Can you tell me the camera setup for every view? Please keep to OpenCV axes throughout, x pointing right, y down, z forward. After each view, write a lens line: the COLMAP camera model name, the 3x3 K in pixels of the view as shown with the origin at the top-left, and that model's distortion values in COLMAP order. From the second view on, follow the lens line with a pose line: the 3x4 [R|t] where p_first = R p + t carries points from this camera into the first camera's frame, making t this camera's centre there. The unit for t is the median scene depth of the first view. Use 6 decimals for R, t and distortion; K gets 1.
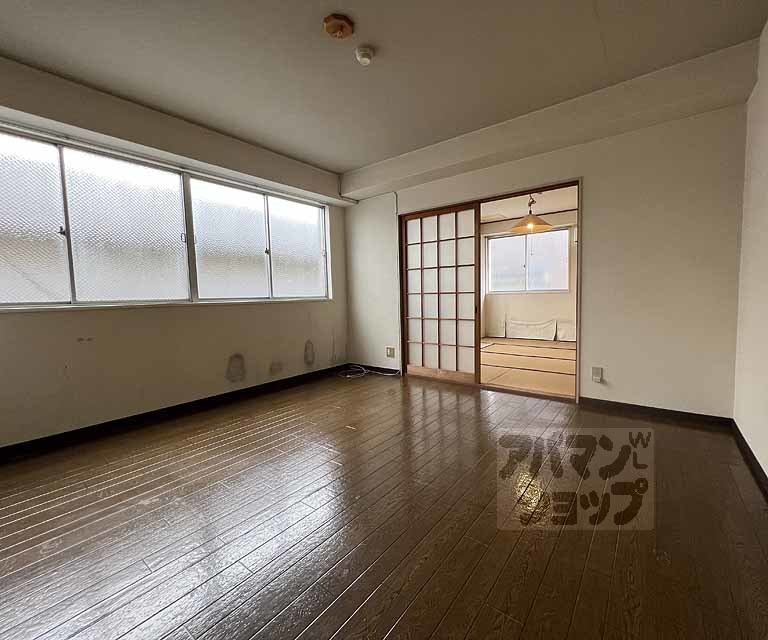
lens RADIAL K [[340.1, 0, 385.3], [0, 340.1, 321.8], [0, 0, 1]] dist [-0.013563, 0.000098]
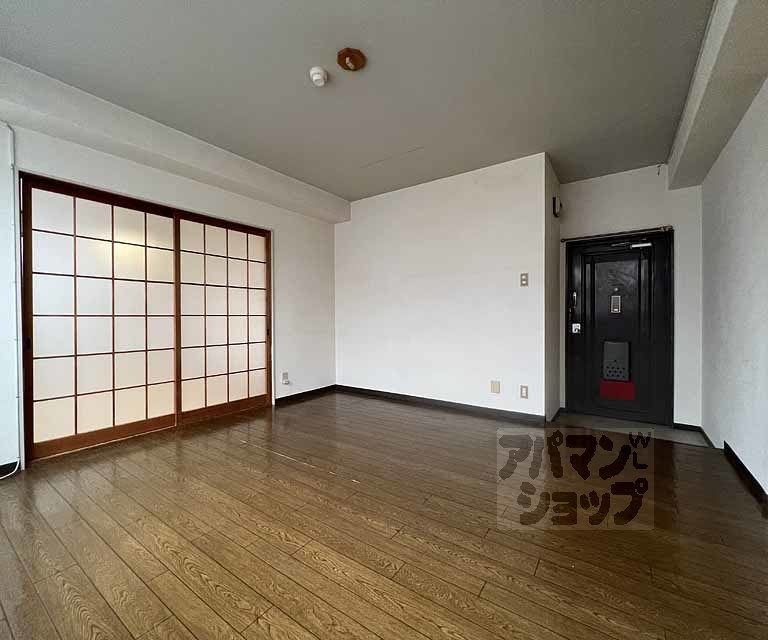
lens RADIAL K [[342.3, 0, 387.8], [0, 342.3, 317.3], [0, 0, 1]] dist [0.023005, -0.000013]
pose [[-0.051059, 0.018532, 0.998524, -0.771723], [0.081501, 0.996570, -0.014329, -0.032647], [-0.995365, 0.080649, -0.052395, 0.642493]]
